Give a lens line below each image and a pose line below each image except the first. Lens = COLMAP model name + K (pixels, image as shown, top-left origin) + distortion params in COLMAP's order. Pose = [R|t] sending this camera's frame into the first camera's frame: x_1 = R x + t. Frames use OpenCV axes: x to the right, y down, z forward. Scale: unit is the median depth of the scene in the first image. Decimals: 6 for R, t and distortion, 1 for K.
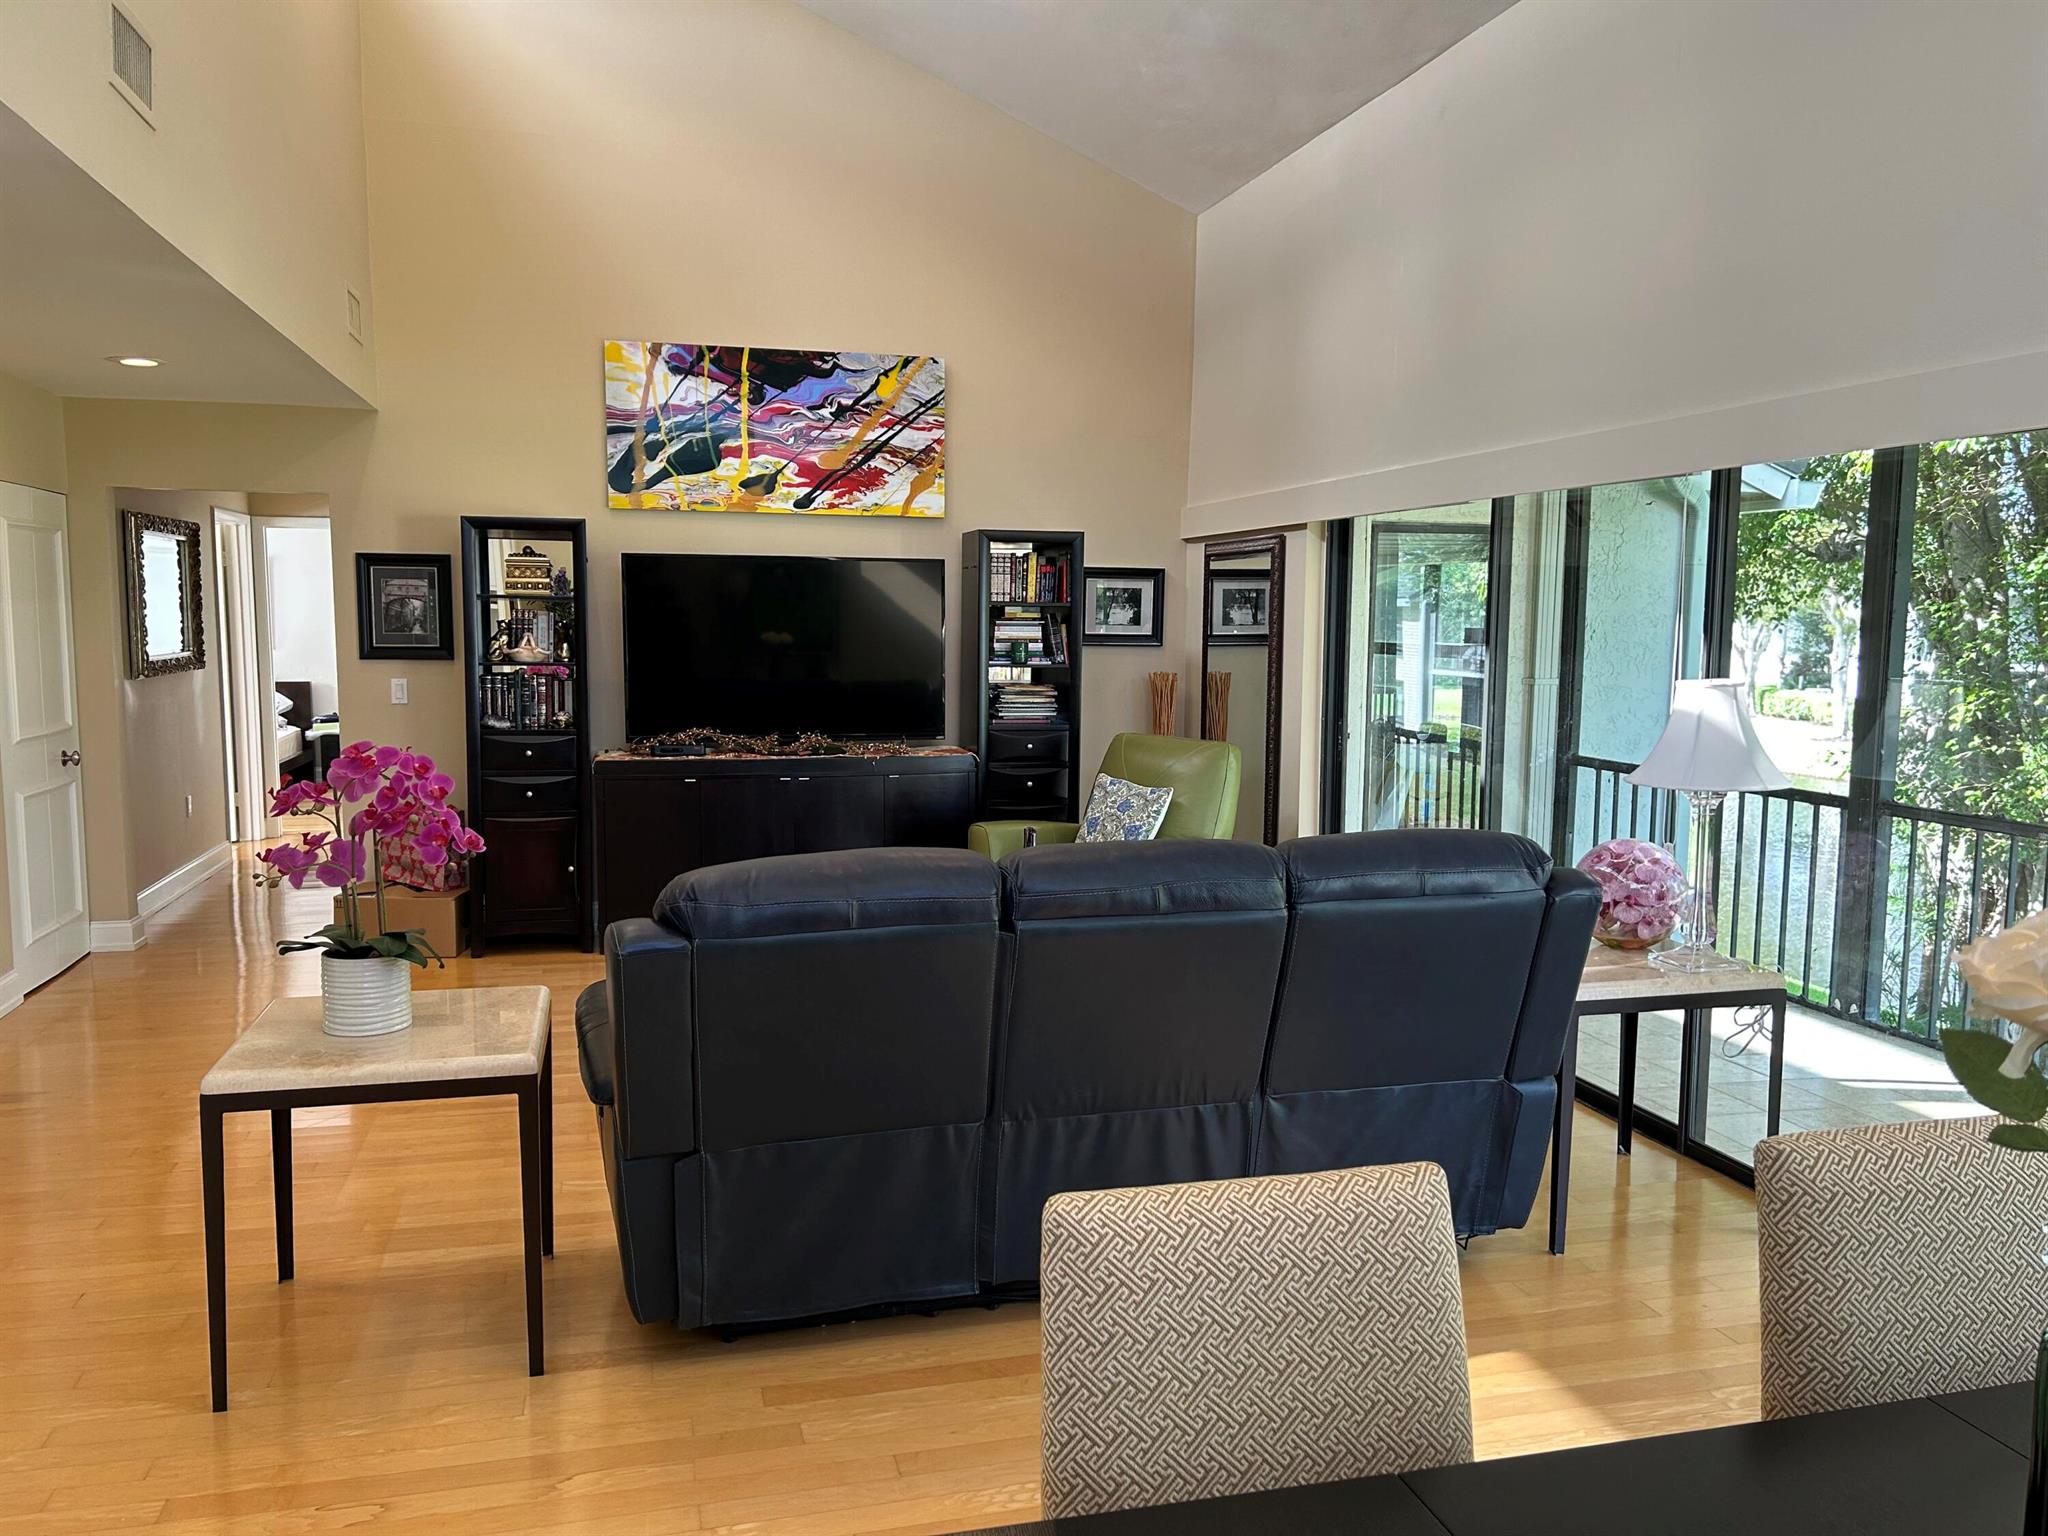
lens RADIAL K [[1534.4, 0, 1018.1], [0, 1534.4, 783.6], [0, 0, 1]] dist [0.072087, -0.086119]
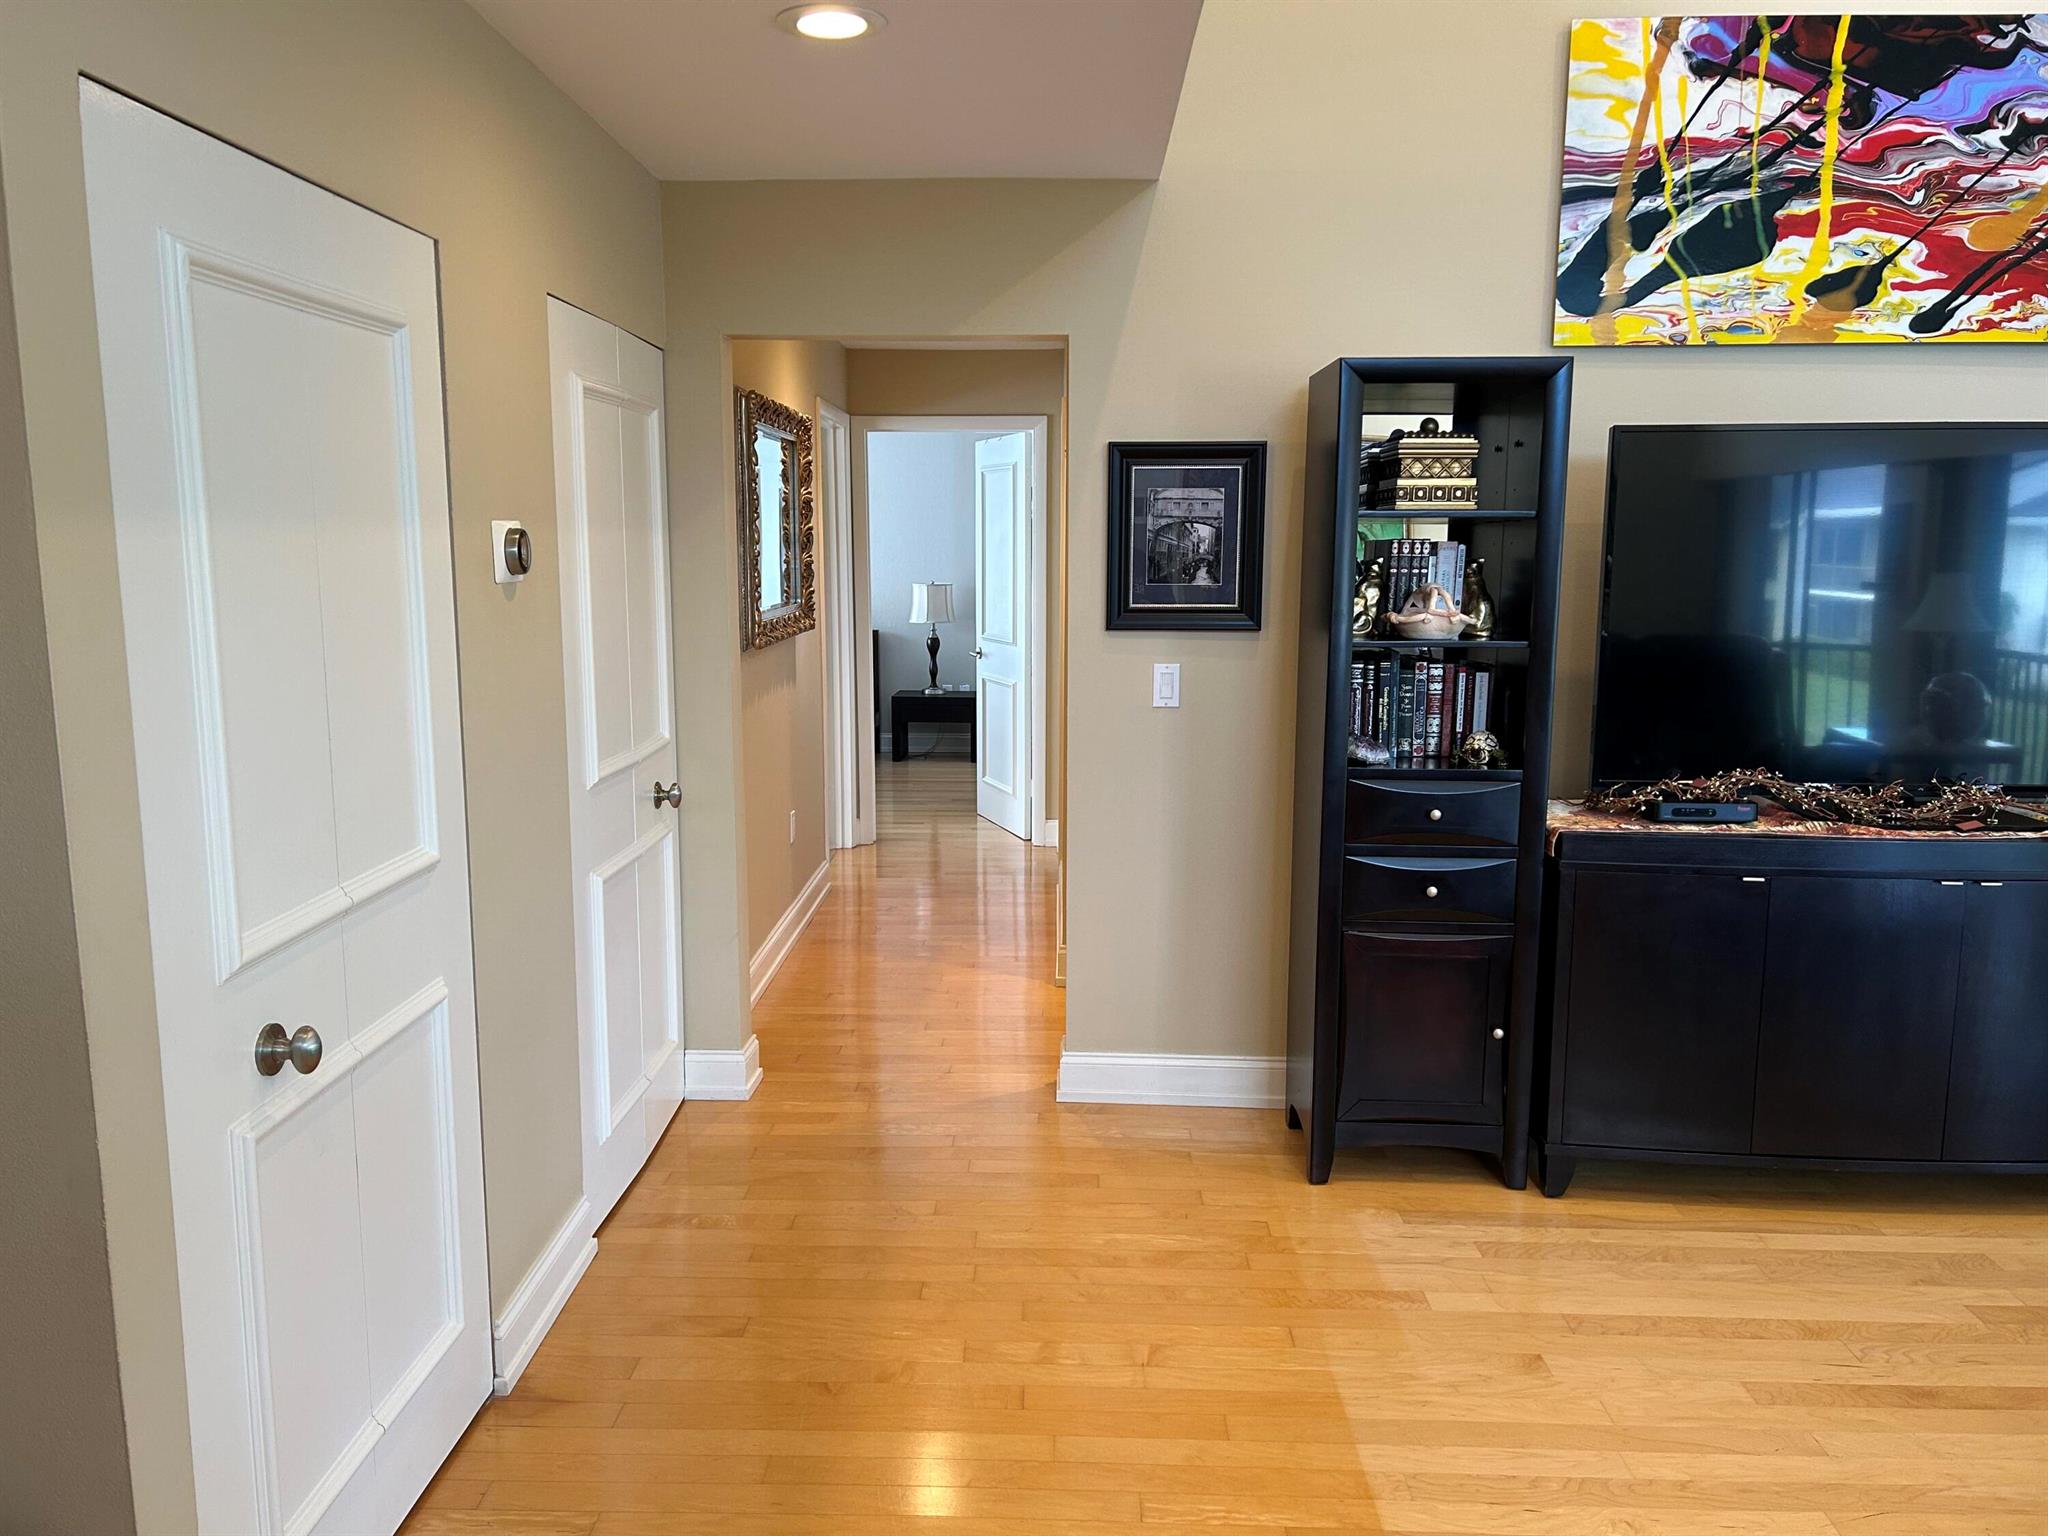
lens RADIAL K [[1534.4, 0, 1021.6], [0, 1534.4, 765.2], [0, 0, 1]] dist [0.072087, -0.086119]
pose [[0.961691, 0.033292, -0.272107, -0.288938], [-0.023369, 0.998941, 0.039627, -0.050171], [0.273139, -0.031750, 0.961451, 0.427404]]
